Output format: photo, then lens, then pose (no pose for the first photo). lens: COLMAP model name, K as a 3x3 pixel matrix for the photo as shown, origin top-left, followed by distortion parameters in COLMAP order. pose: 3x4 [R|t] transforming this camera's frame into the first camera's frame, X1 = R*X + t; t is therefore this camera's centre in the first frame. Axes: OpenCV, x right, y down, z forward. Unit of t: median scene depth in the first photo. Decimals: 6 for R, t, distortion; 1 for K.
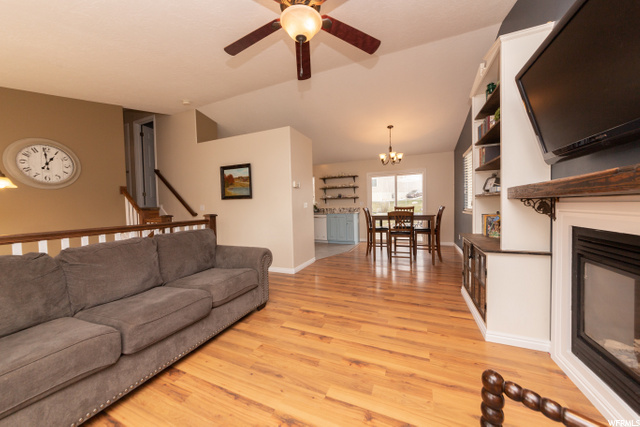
lens RADIAL K [[227.9, 0, 317.4], [0, 227.9, 215.4], [0, 0, 1]] dist [-0.002058, 0.000011]
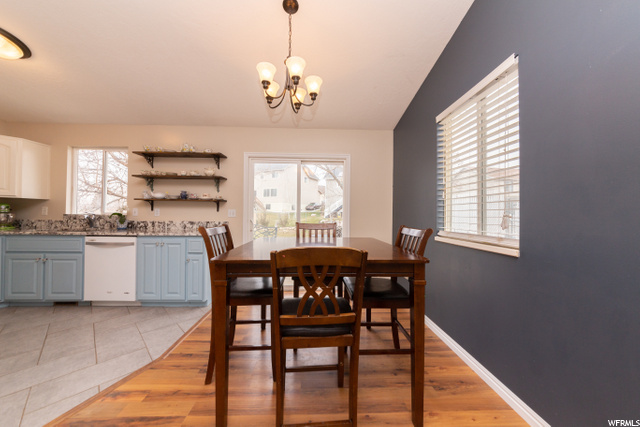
lens RADIAL K [[225.5, 0, 319.6], [0, 225.5, 210.3], [0, 0, 1]] dist [-0.001145, 0.000198]
pose [[0.905544, 0.043141, 0.422053, 0.359072], [-0.013145, 0.997192, -0.073728, -0.058635], [-0.424049, 0.061217, 0.903568, 1.082917]]
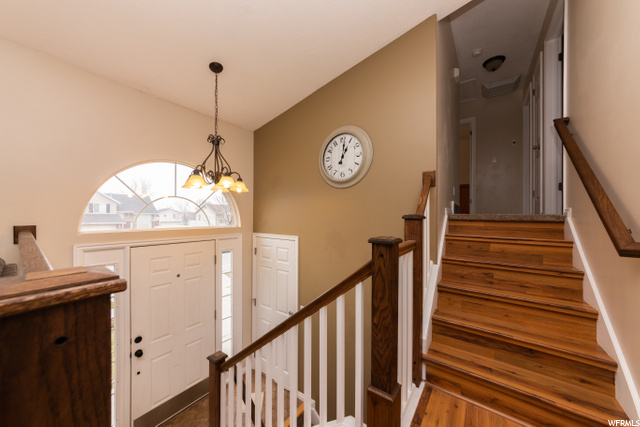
lens RADIAL K [[226.0, 0, 315.8], [0, 226.0, 205.0], [0, 0, 1]] dist [-0.000328, -0.000002]
pose [[-0.238509, -0.023281, -0.970861, -0.410500], [-0.057223, 0.998313, -0.009881, -0.045039], [0.969453, 0.053199, -0.239439, 1.165741]]
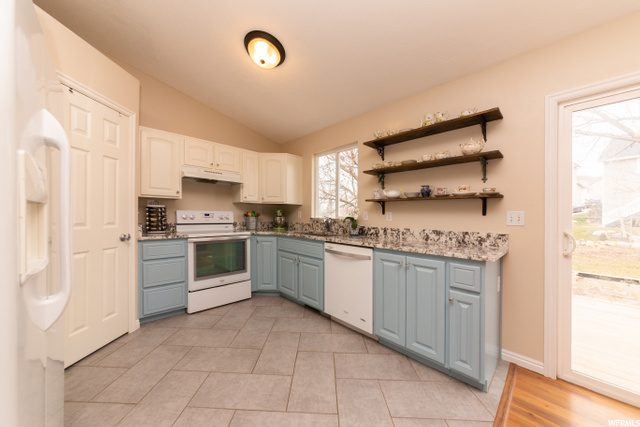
lens RADIAL K [[227.9, 0, 317.4], [0, 227.9, 215.4], [0, 0, 1]] dist [-0.002058, 0.000011]
pose [[0.923806, 0.037053, -0.381063, 0.187030], [-0.053166, 0.998078, -0.031841, -0.081099], [0.379151, 0.049675, 0.924001, 1.505229]]
